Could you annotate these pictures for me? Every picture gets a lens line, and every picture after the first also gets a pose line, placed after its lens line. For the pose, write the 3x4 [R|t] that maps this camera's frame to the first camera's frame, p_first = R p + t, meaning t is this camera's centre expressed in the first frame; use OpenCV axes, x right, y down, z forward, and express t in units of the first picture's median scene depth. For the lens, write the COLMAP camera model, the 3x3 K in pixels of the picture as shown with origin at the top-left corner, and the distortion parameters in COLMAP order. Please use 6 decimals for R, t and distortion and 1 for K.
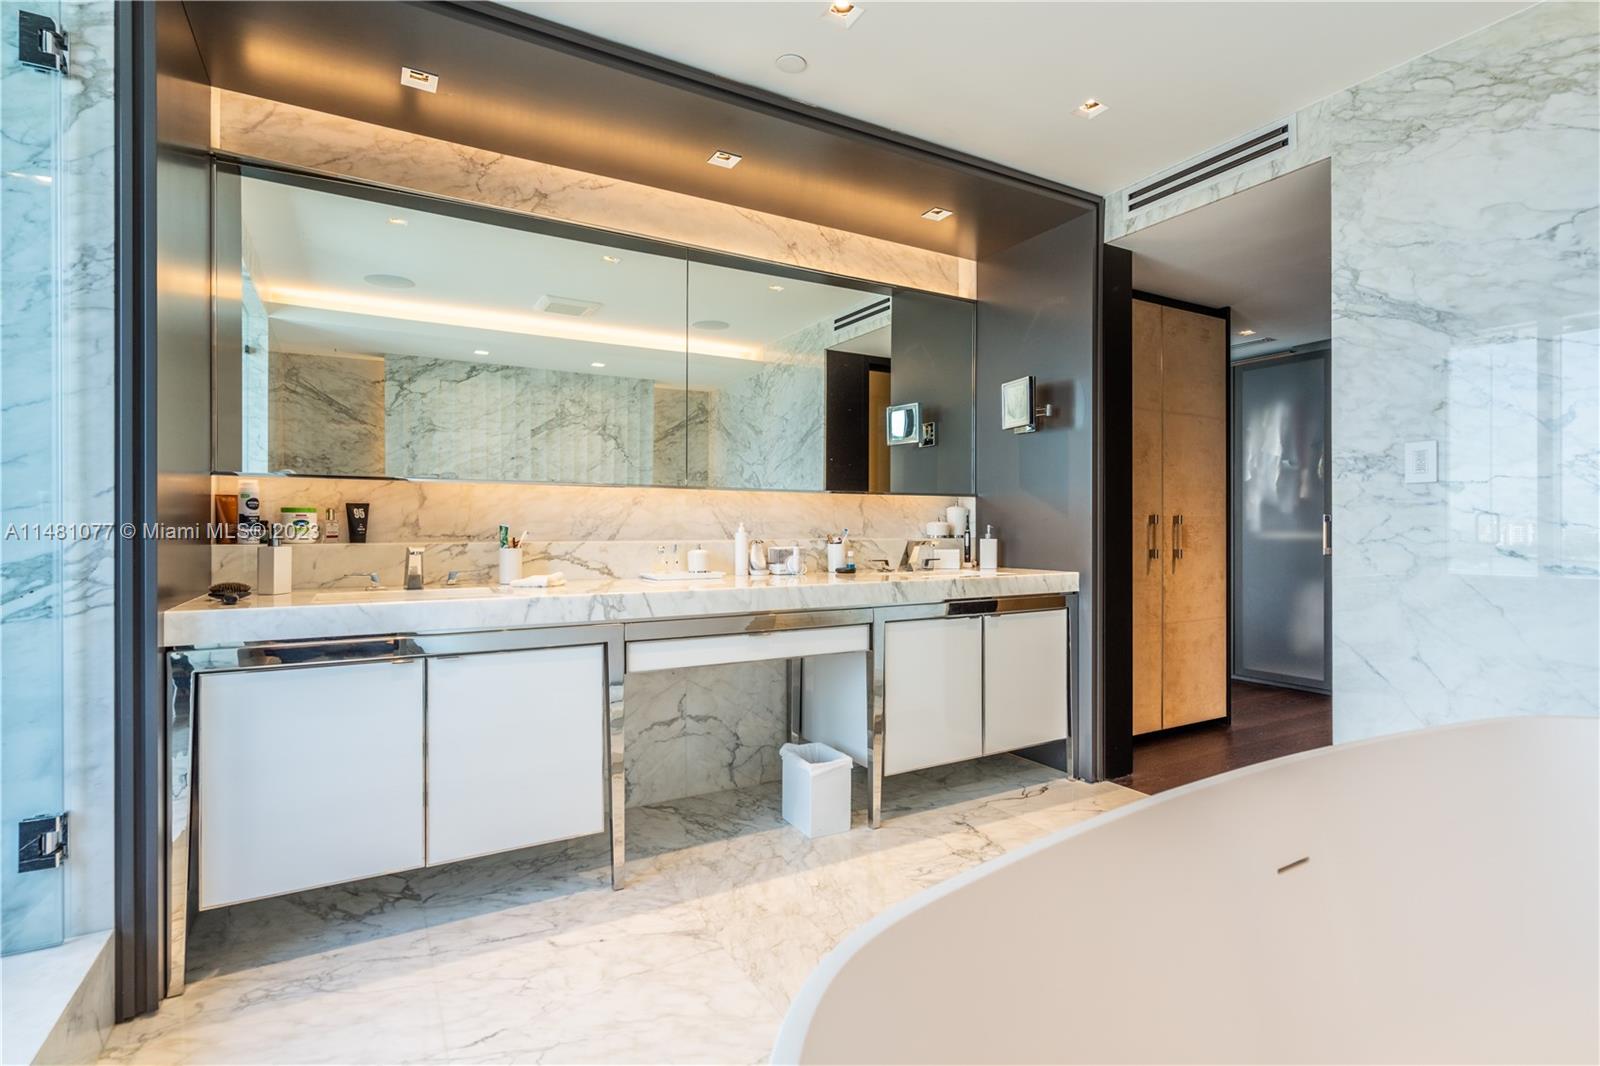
lens RADIAL K [[746.9, 0, 786.4], [0, 746.9, 524.3], [0, 0, 1]] dist [-0.002996, 0.001959]
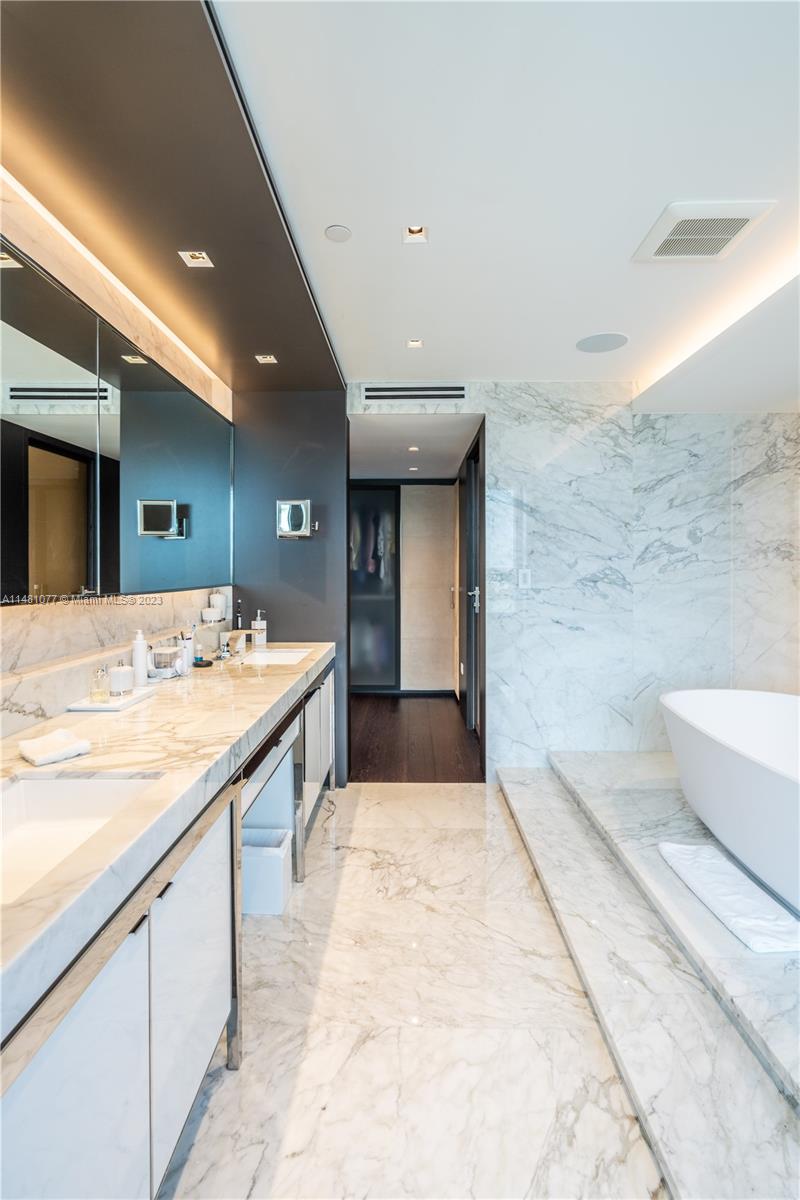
lens RADIAL K [[592.1, 0, 383.9], [0, 592.1, 572.2], [0, 0, 1]] dist [-0.001771, -0.000148]
pose [[0.509343, -0.006429, 0.860540, -0.611500], [-0.003071, 0.999952, 0.009288, -0.092638], [-0.860558, -0.007374, 0.509299, 0.401968]]
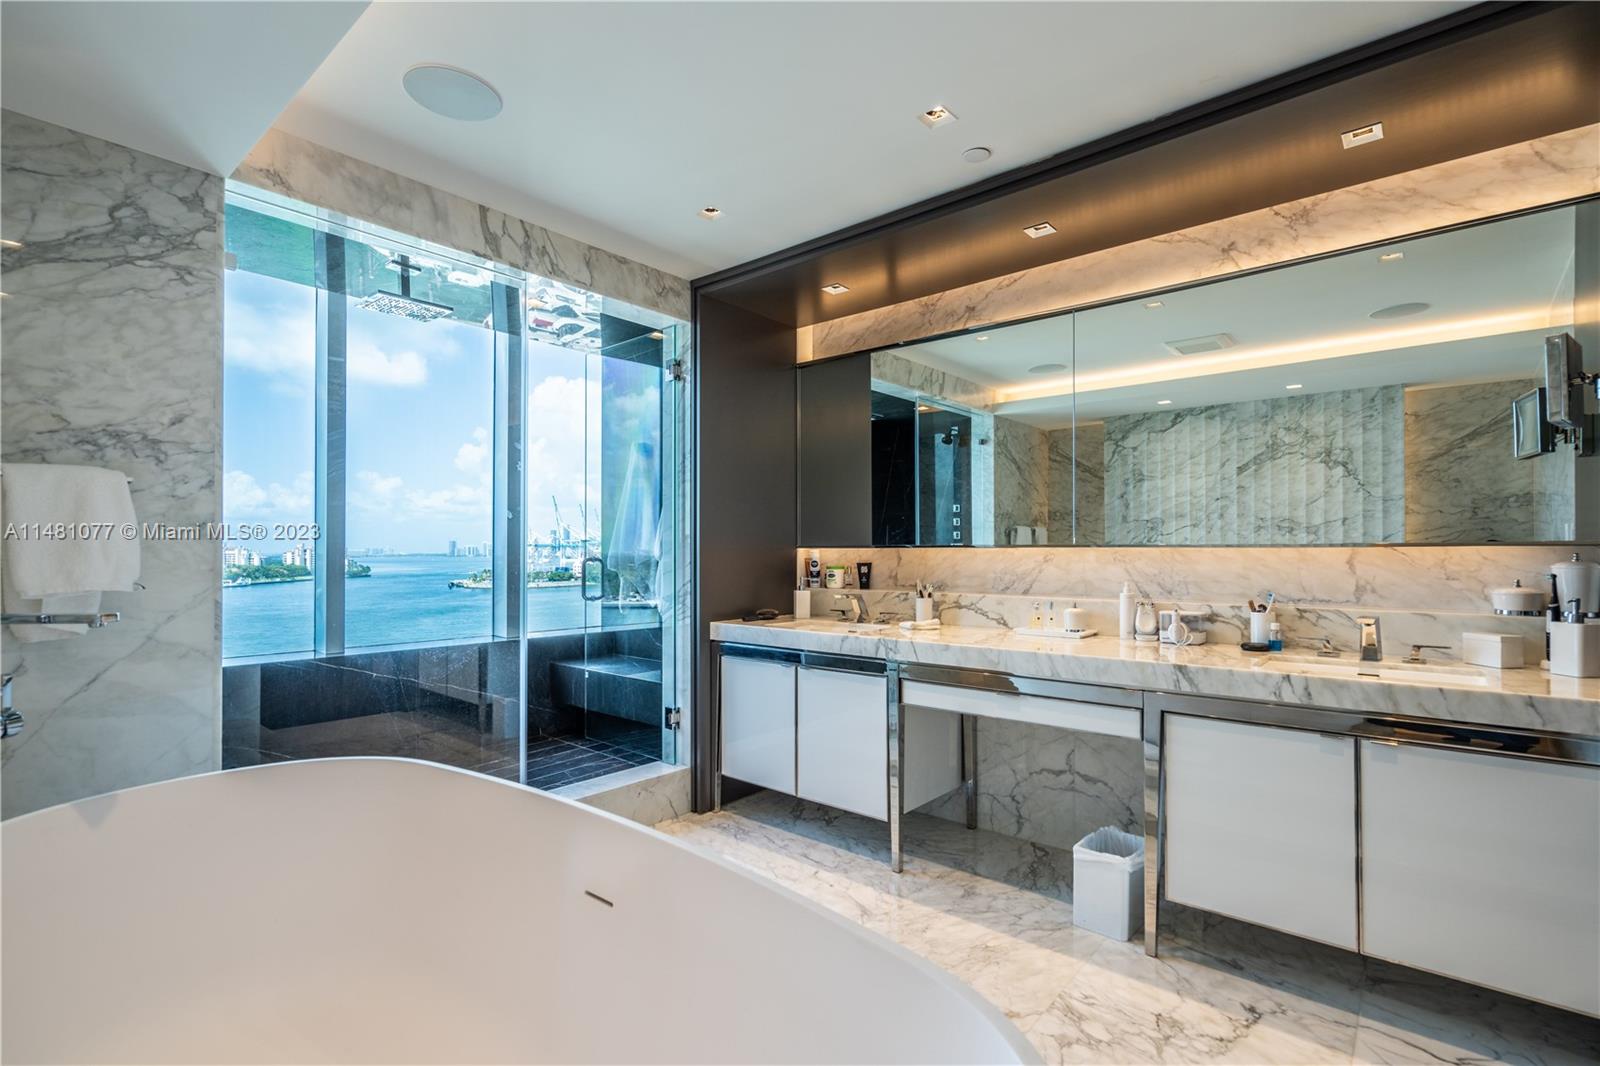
lens RADIAL K [[746.9, 0, 812.5], [0, 746.9, 543.6], [0, 0, 1]] dist [-0.002996, 0.001959]
pose [[0.352942, -0.013671, -0.935545, 0.759651], [0.006160, 0.999906, -0.012287, -0.046440], [0.935625, -0.001427, 0.352993, 0.342296]]
